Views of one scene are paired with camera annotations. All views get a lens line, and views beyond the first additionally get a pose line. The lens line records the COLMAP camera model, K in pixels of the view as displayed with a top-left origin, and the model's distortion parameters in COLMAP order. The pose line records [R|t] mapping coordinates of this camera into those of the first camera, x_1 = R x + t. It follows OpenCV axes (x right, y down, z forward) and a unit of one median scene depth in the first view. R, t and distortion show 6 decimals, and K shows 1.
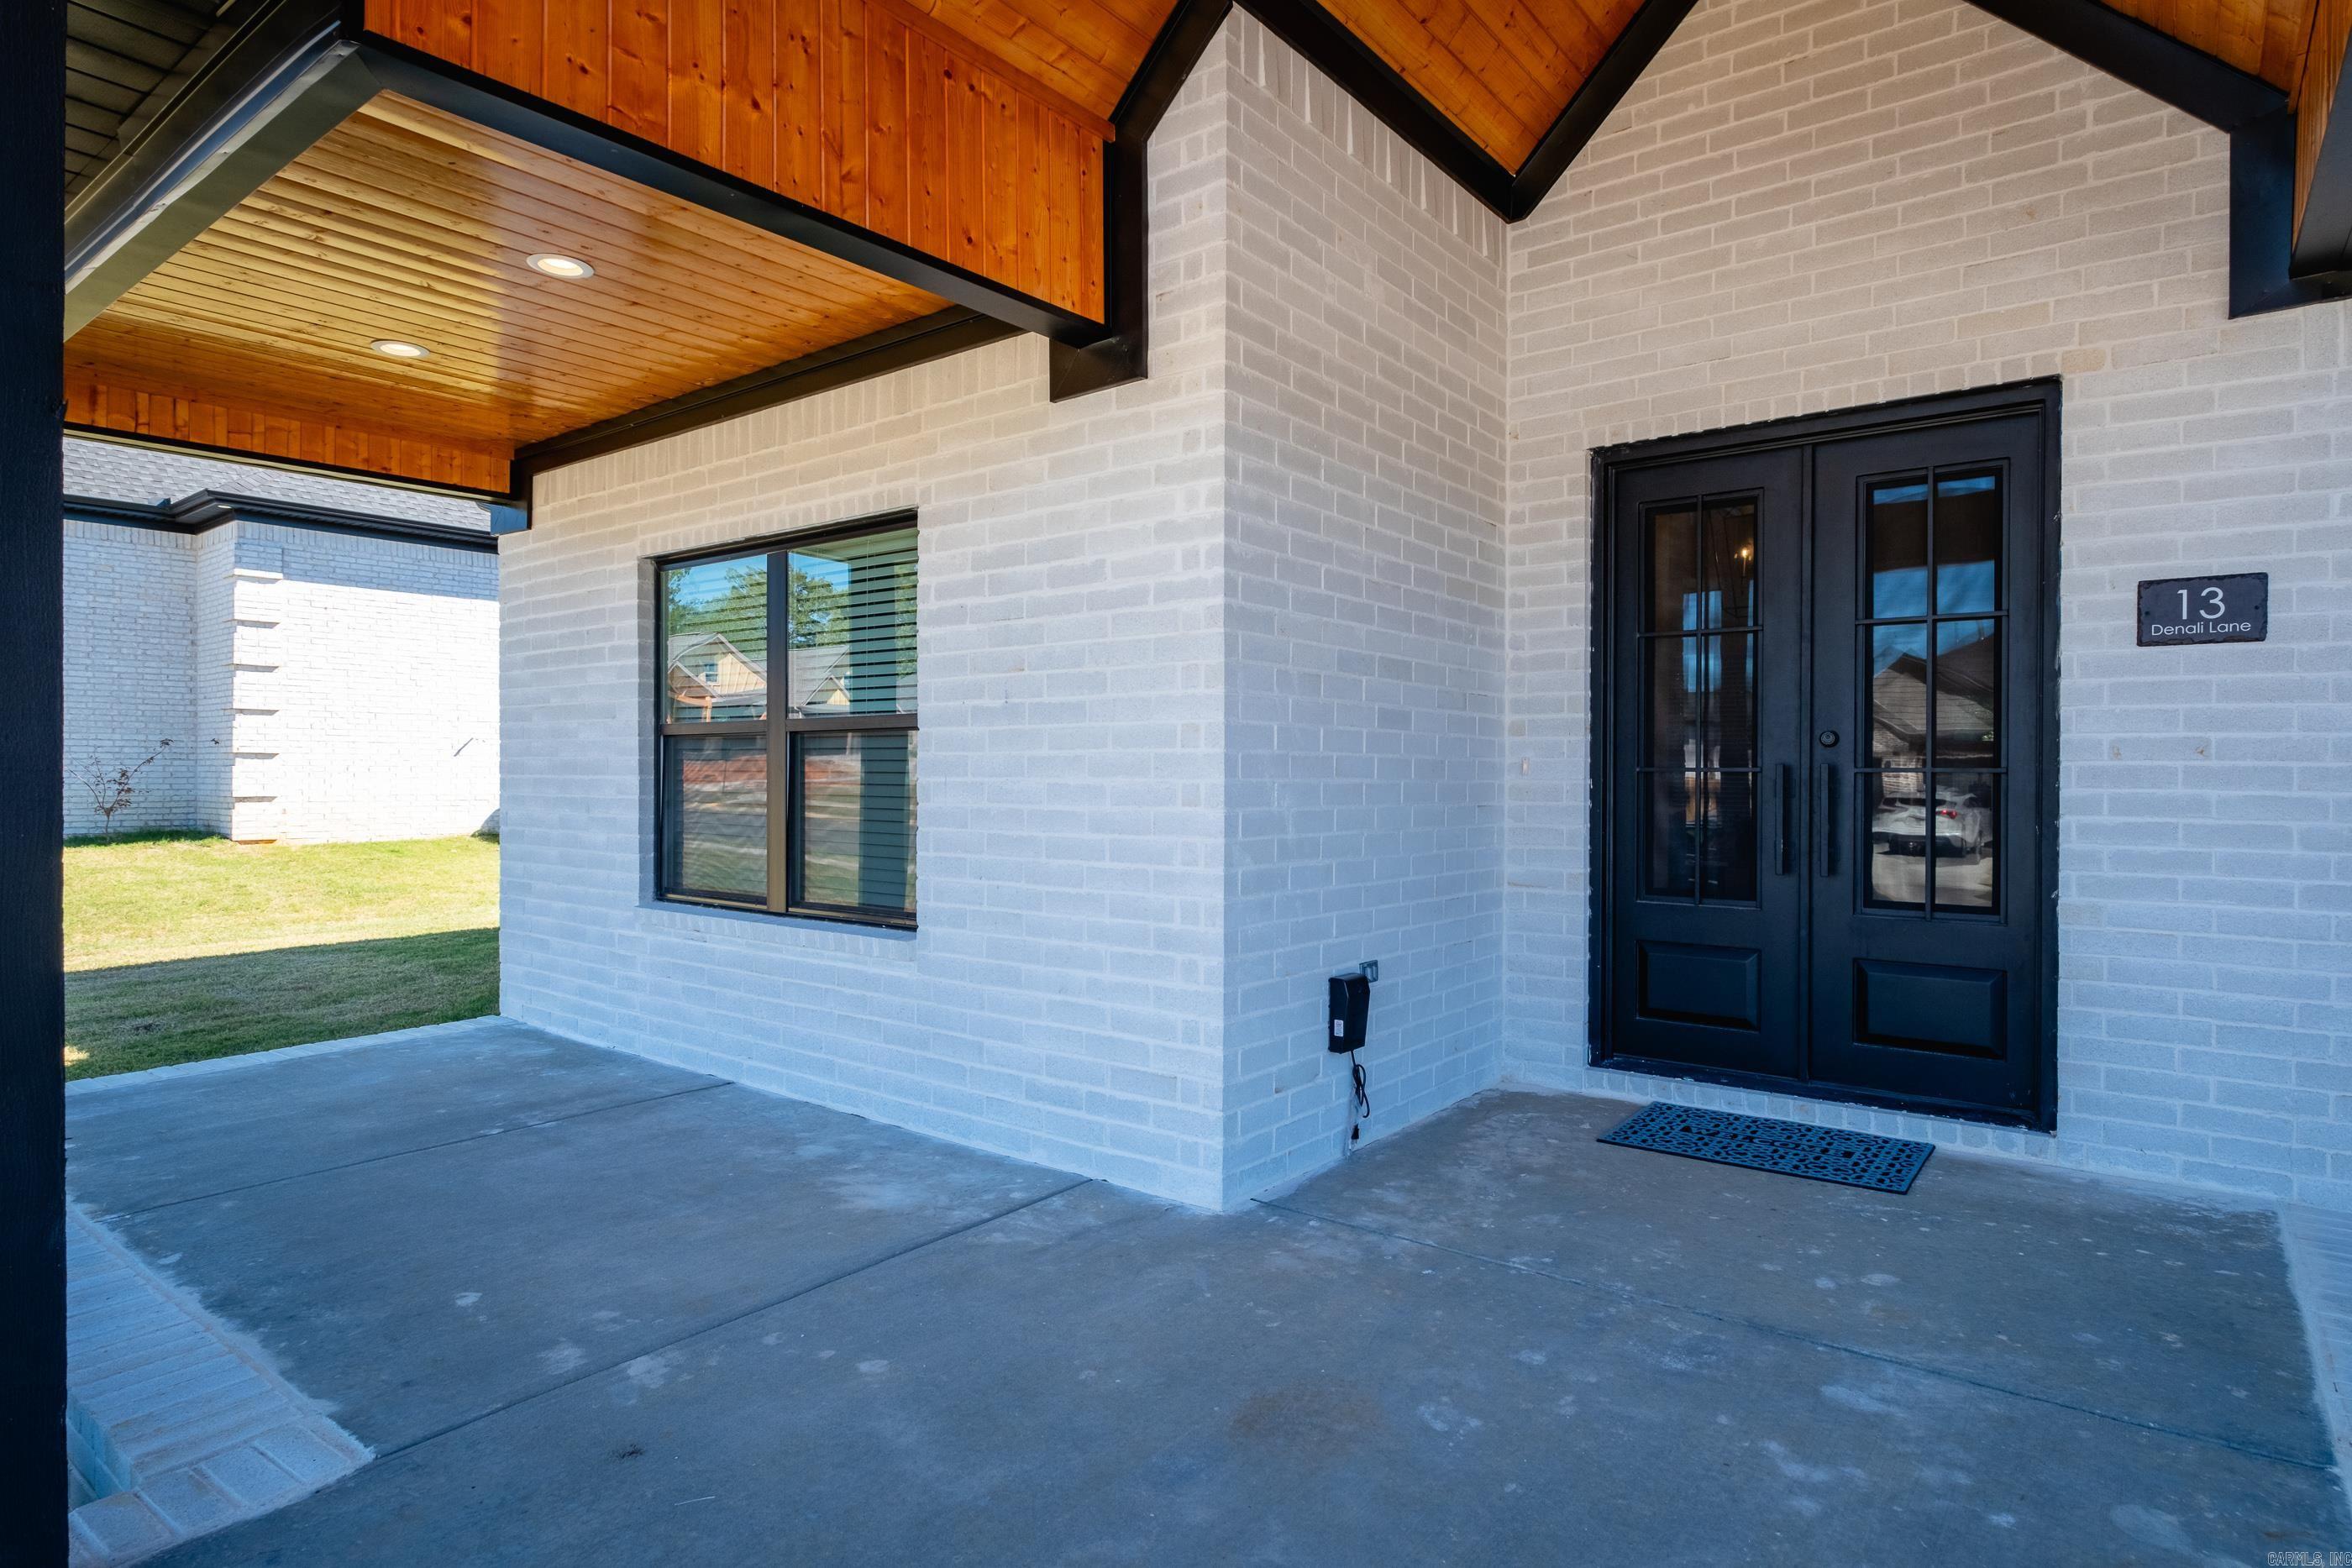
lens RADIAL K [[1254.0, 0, 1154.7], [0, 1254.0, 783.0], [0, 0, 1]] dist [-0.002825, -0.000528]
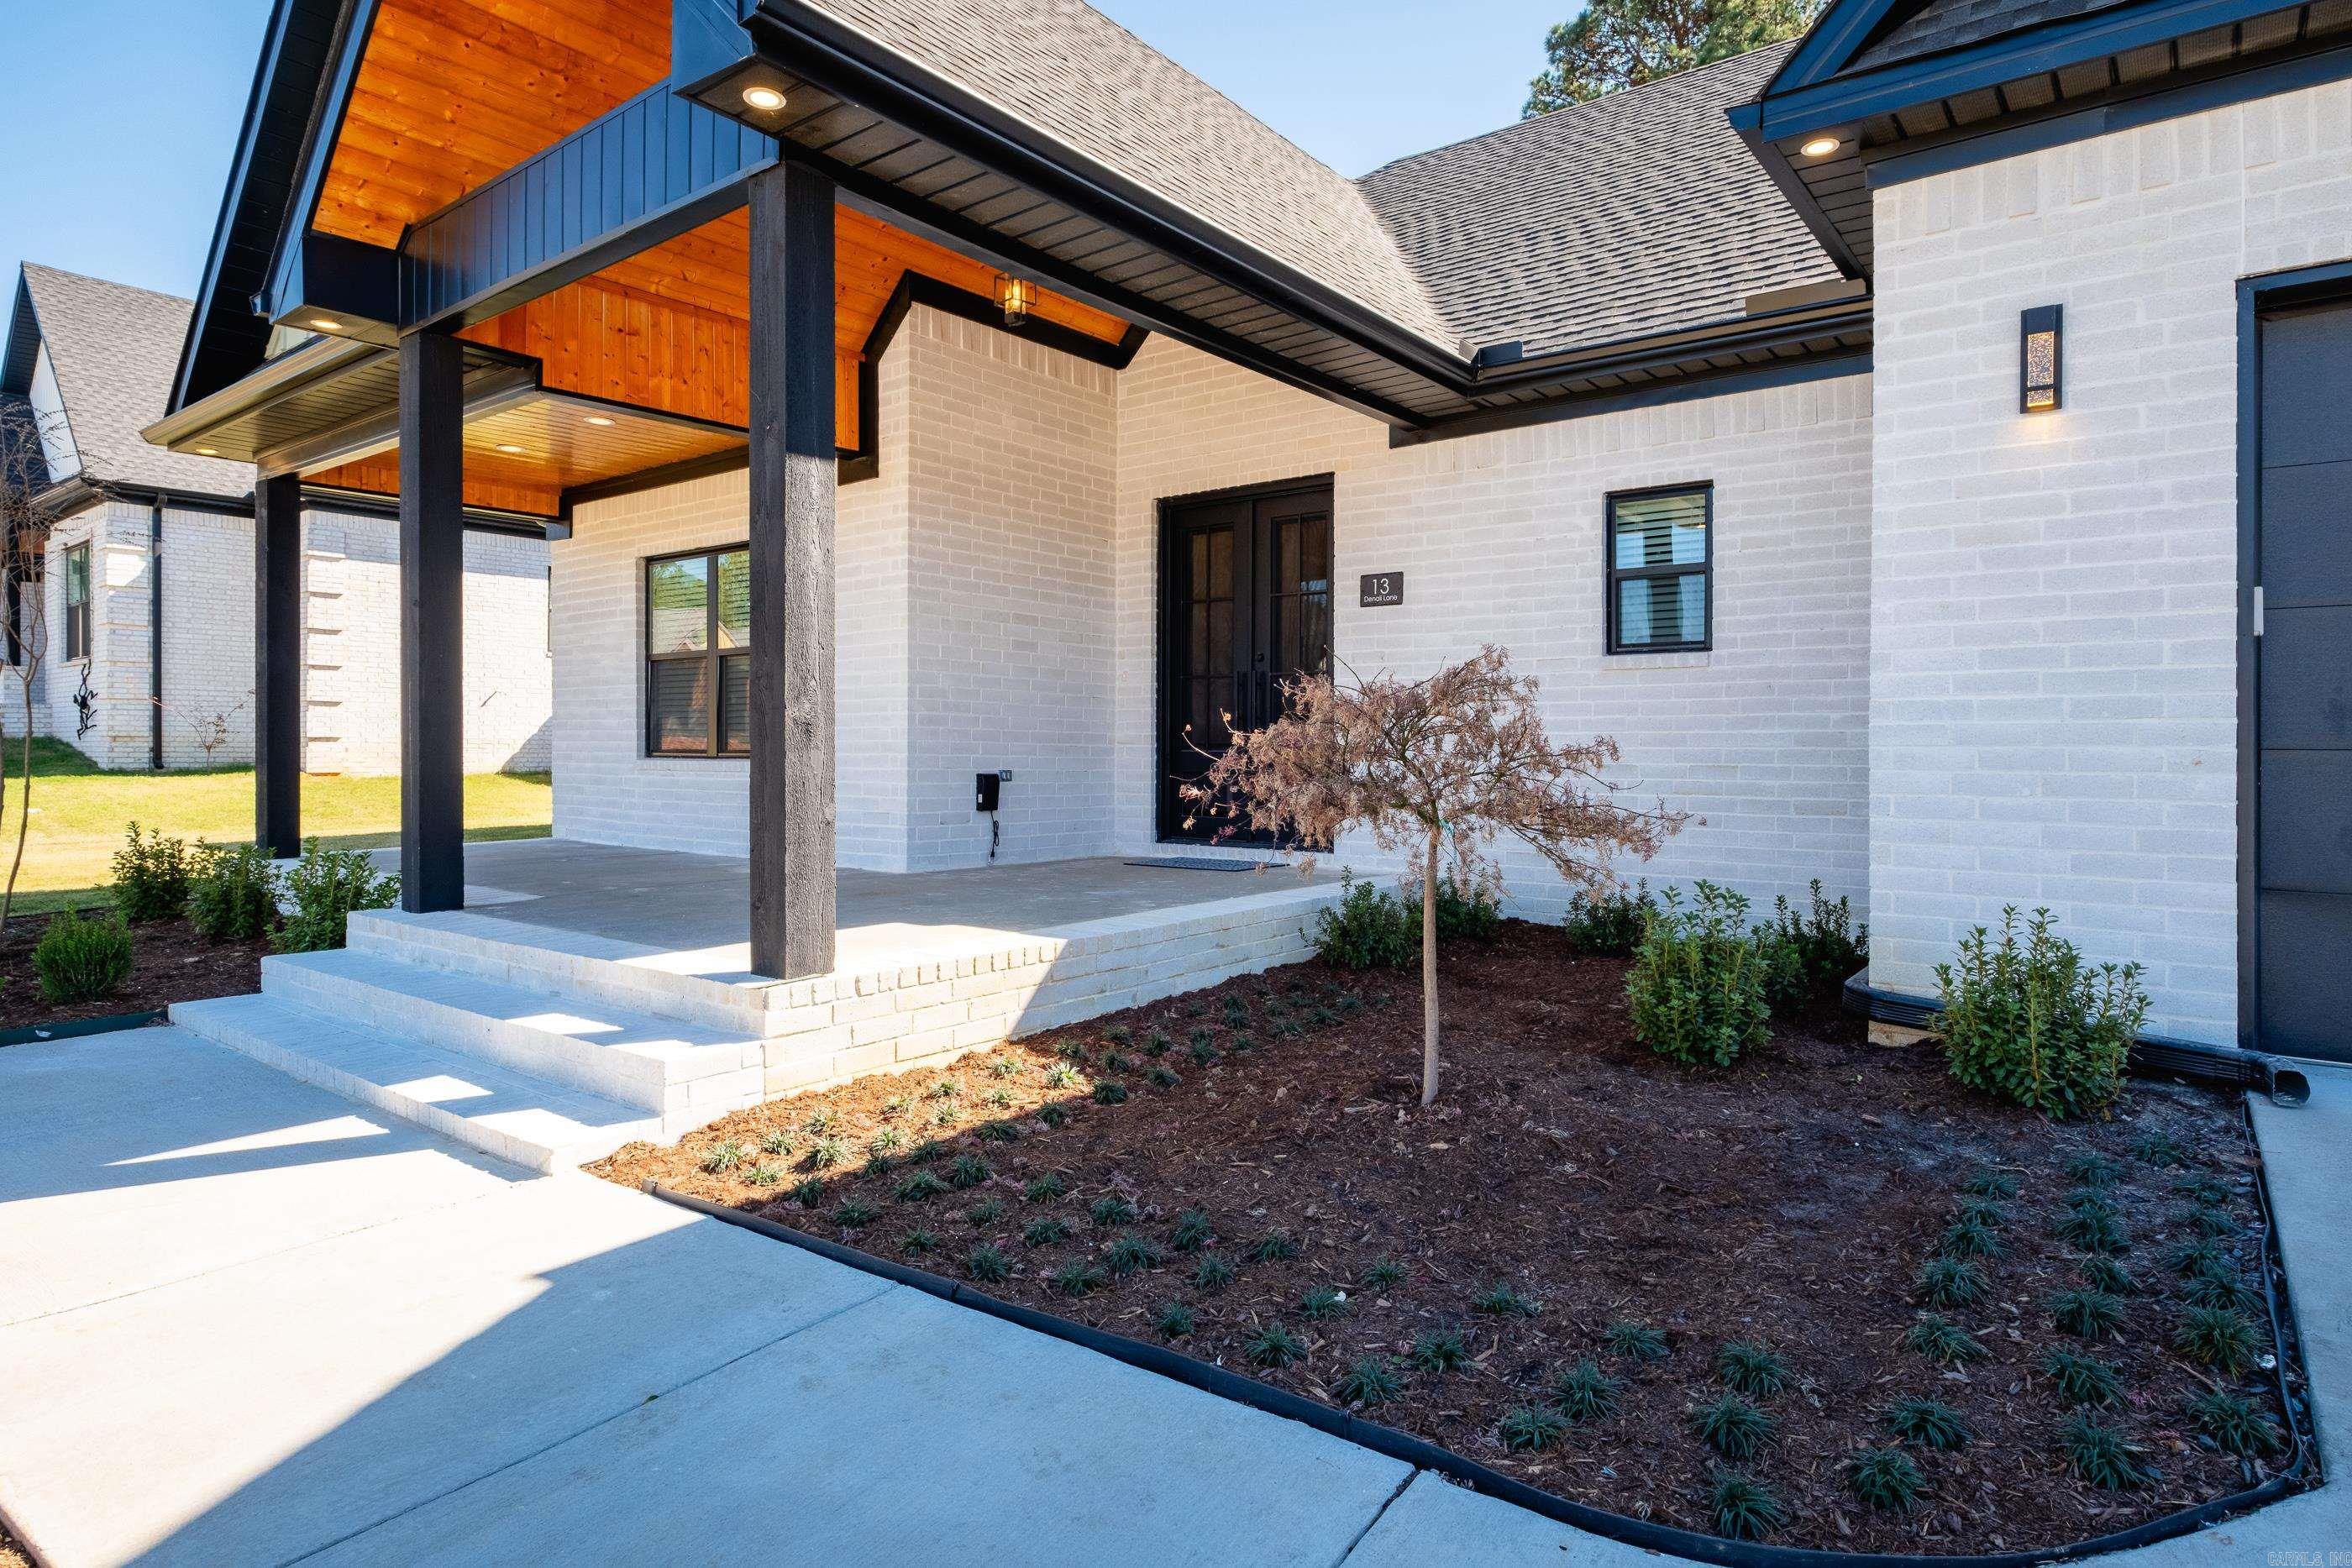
lens RADIAL K [[1358.0, 0, 1123.7], [0, 1358.0, 786.3], [0, 0, 1]] dist [-0.005536, -0.002825]
pose [[0.999058, 0.006231, -0.042941, 0.459747], [-0.005623, 0.999883, 0.014261, 0.141024], [0.043025, -0.014006, 0.998976, -1.134538]]
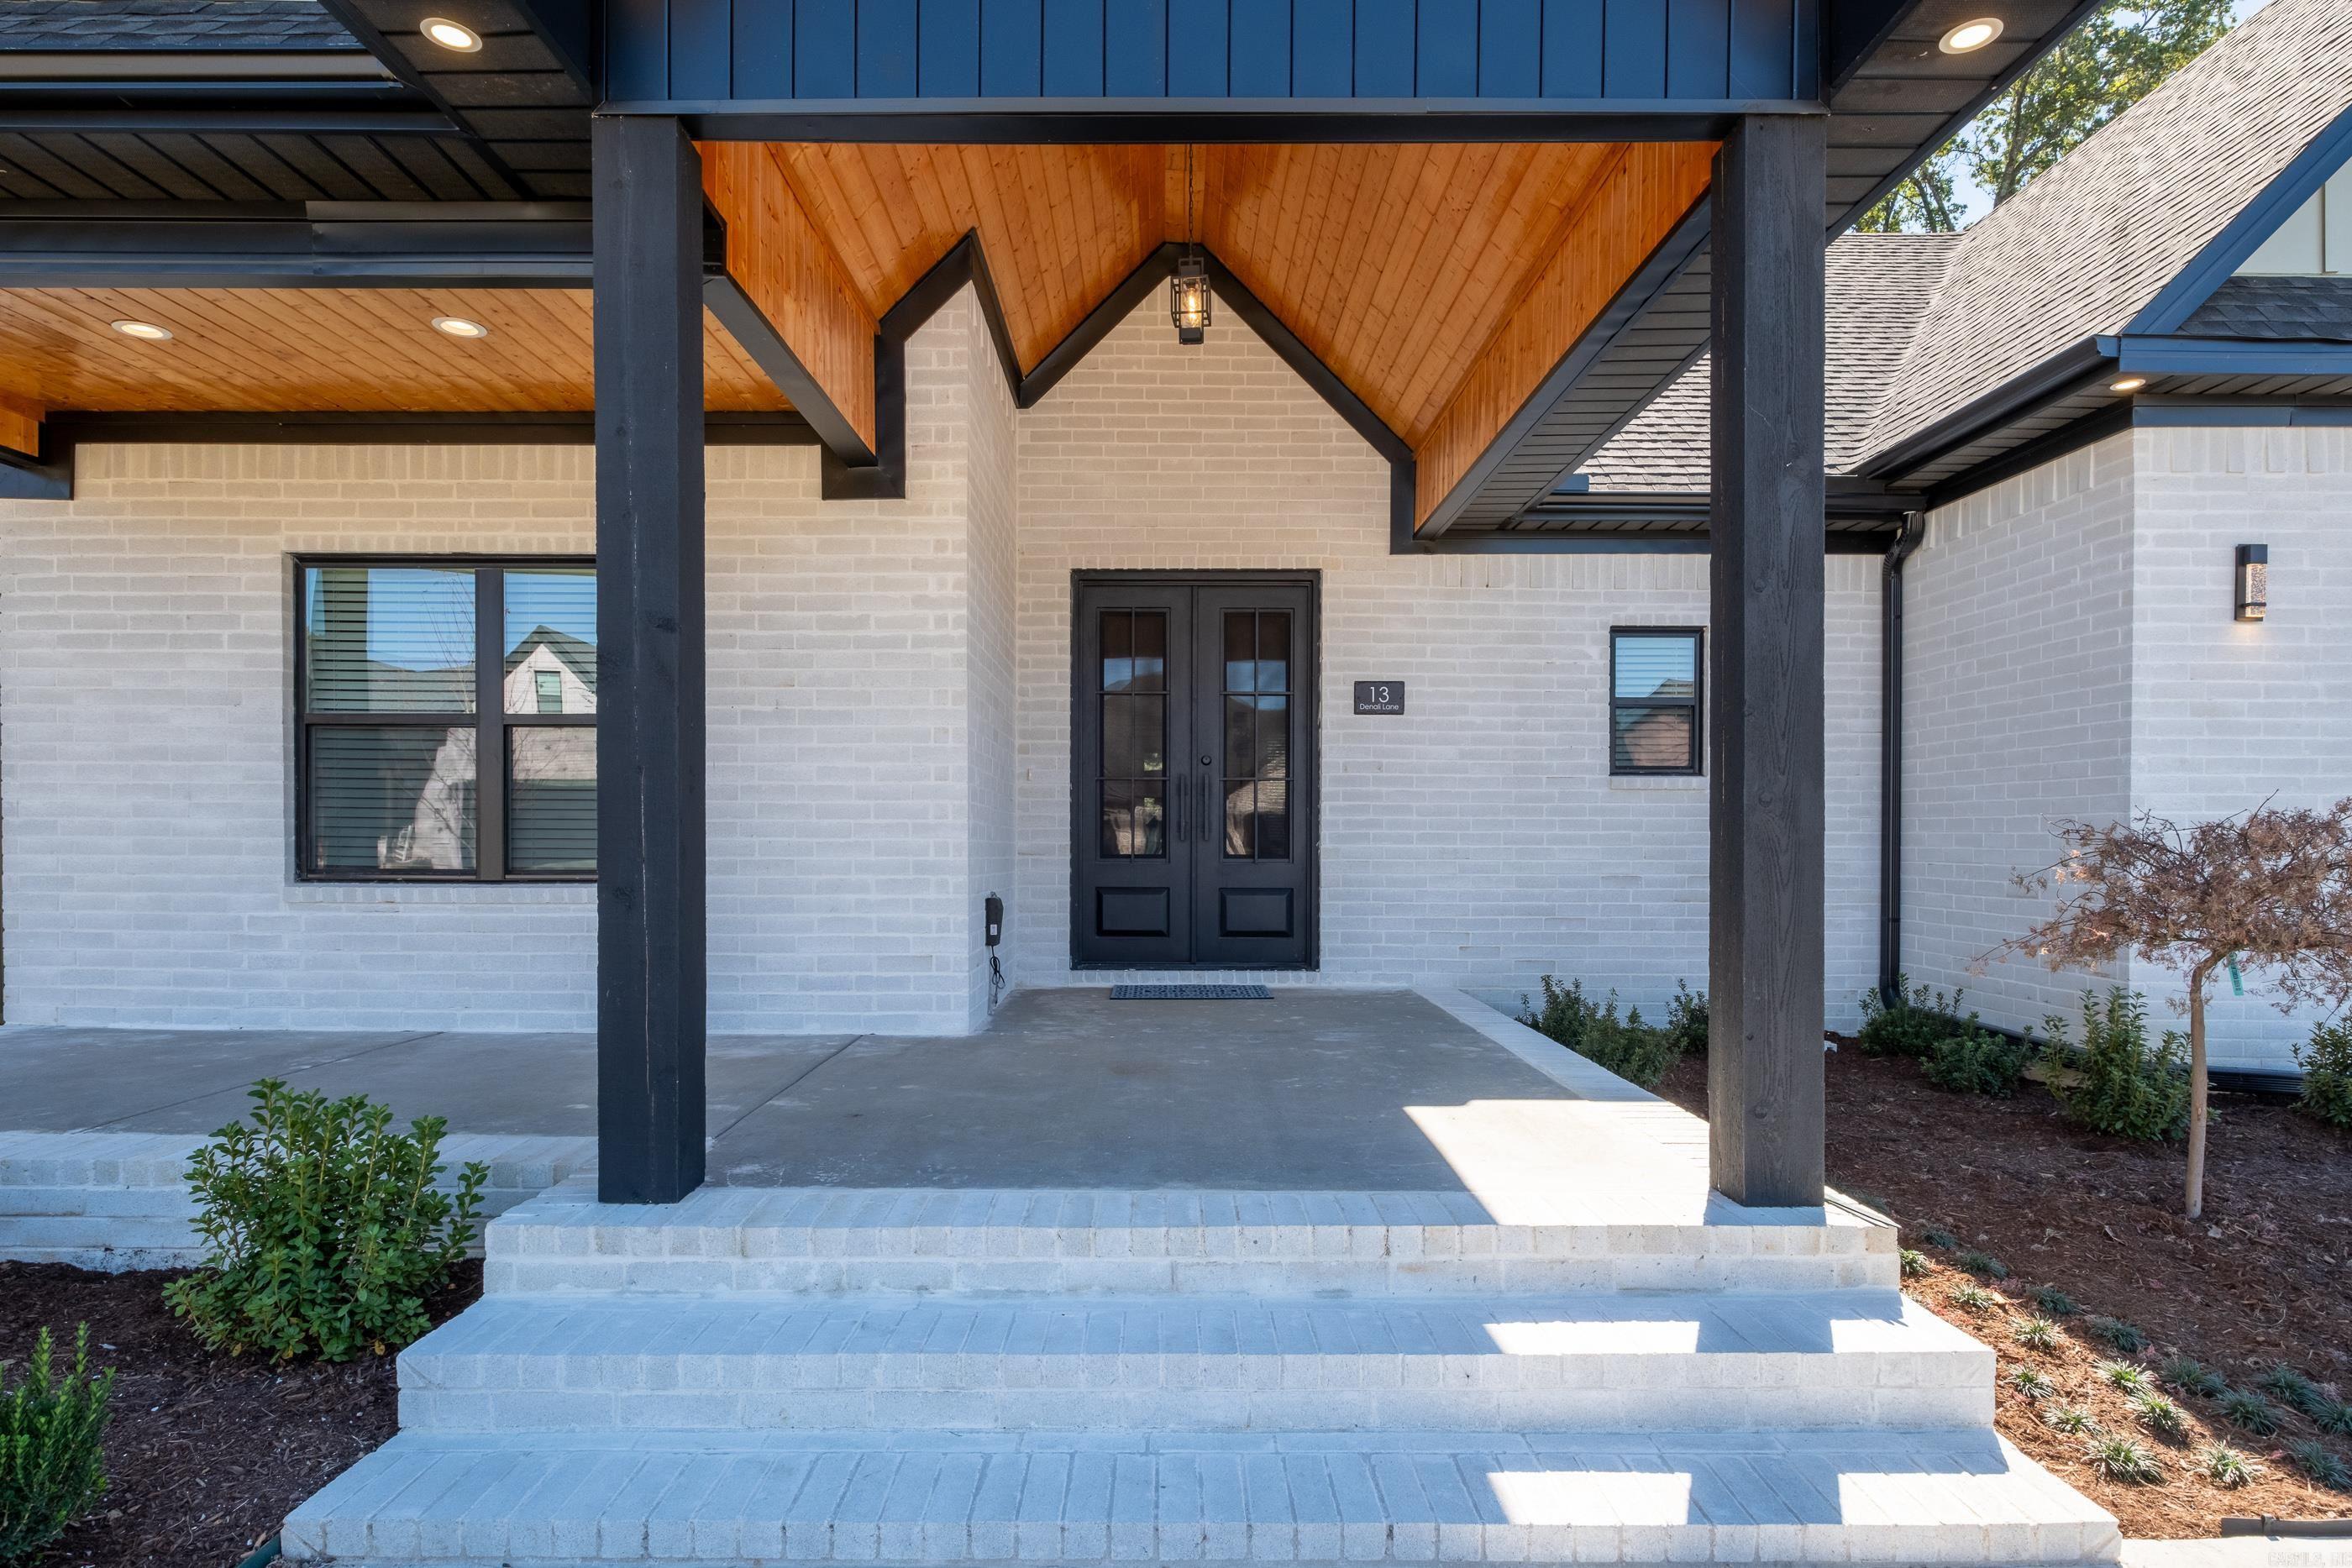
lens RADIAL K [[1358.0, 0, 1101.1], [0, 1358.0, 860.7], [0, 0, 1]] dist [-0.005536, -0.002825]
pose [[0.797470, -0.005776, 0.603331, -0.746249], [0.003051, 0.999980, 0.005540, 0.097903], [-0.603351, -0.002577, 0.797472, -0.417824]]
